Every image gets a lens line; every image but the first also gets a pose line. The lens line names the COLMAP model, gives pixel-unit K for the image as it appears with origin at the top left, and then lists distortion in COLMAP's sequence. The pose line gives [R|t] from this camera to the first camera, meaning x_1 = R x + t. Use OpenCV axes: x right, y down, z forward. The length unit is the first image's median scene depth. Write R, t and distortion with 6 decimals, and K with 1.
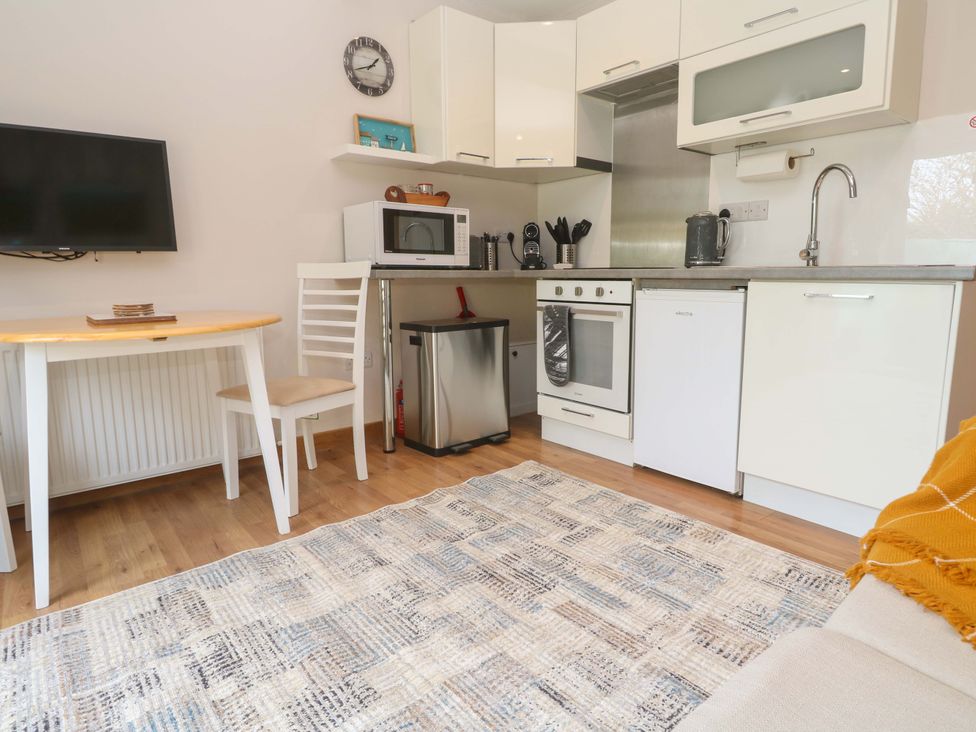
lens RADIAL K [[561.4, 0, 493.4], [0, 561.4, 363.5], [0, 0, 1]] dist [-0.007116, -0.000992]
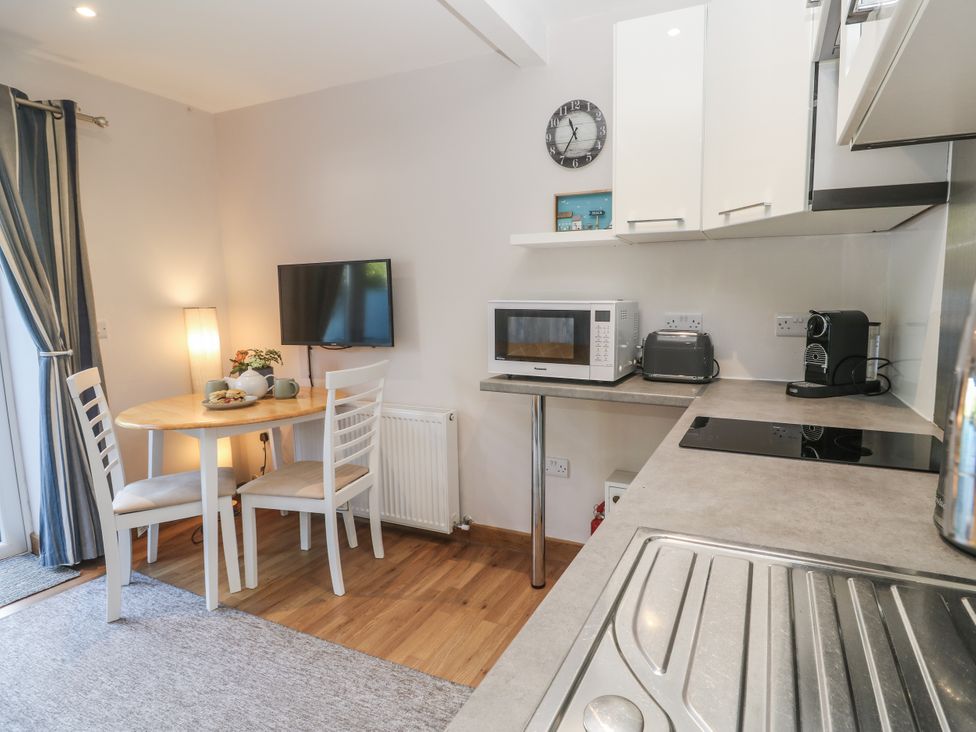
lens RADIAL K [[550.9, 0, 573.9], [0, 550.9, 363.0], [0, 0, 1]] dist [-0.004019, -0.002084]
pose [[0.435153, 0.108535, -0.893791, 0.616039], [-0.140534, 0.988728, 0.051642, -0.254010], [0.889321, 0.103136, 0.445501, 0.730664]]
